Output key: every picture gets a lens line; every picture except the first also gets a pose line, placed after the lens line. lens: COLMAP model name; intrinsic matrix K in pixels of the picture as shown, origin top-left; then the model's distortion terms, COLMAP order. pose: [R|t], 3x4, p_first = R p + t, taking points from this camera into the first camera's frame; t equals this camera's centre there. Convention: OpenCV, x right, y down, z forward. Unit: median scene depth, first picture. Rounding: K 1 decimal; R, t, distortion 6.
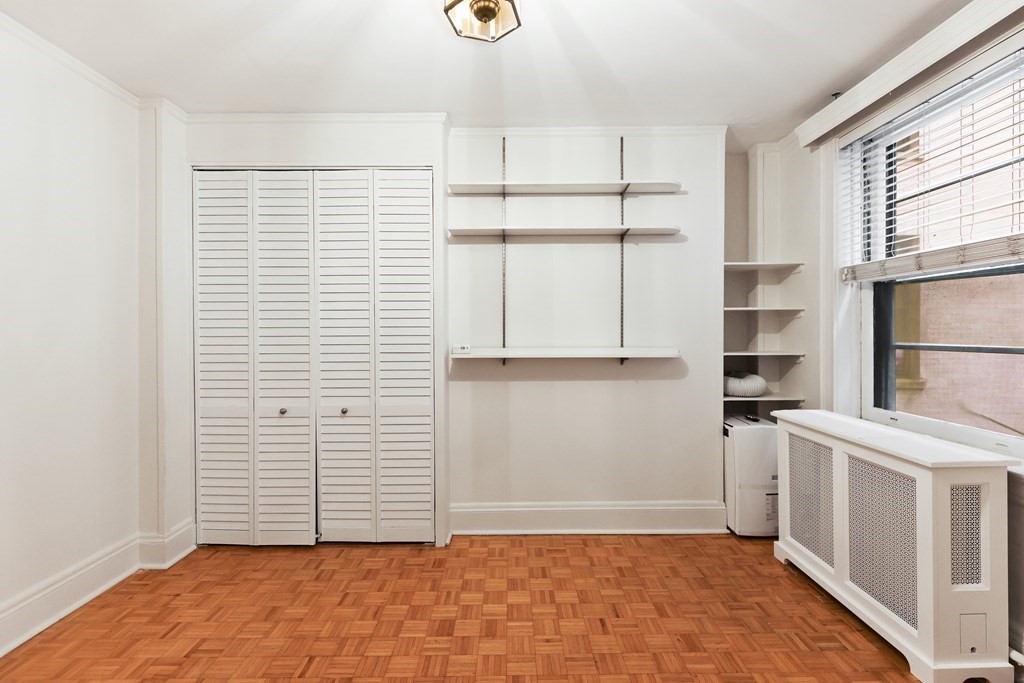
lens RADIAL K [[477.1, 0, 512.9], [0, 477.1, 333.3], [0, 0, 1]] dist [0.000487, 0.000222]
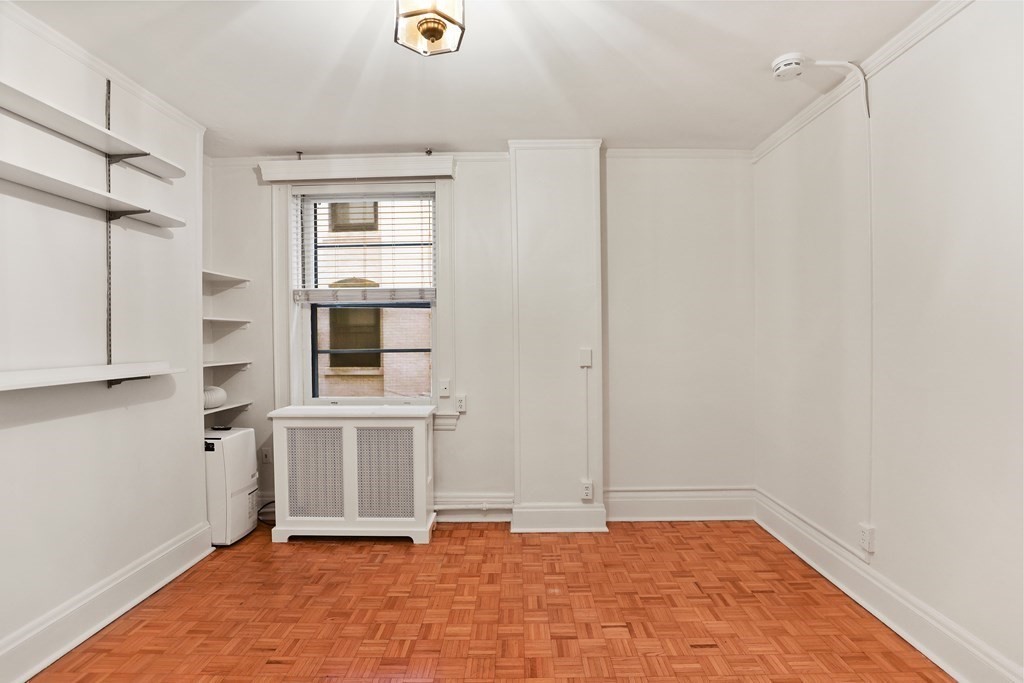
lens RADIAL K [[476.9, 0, 512.0], [0, 476.9, 341.5], [0, 0, 1]] dist [-0.003902, -0.000611]
pose [[0.021466, -0.005431, 0.999755, -0.511996], [0.014126, 0.999887, 0.005128, -0.000697], [-0.999670, 0.014013, 0.021540, 0.380151]]
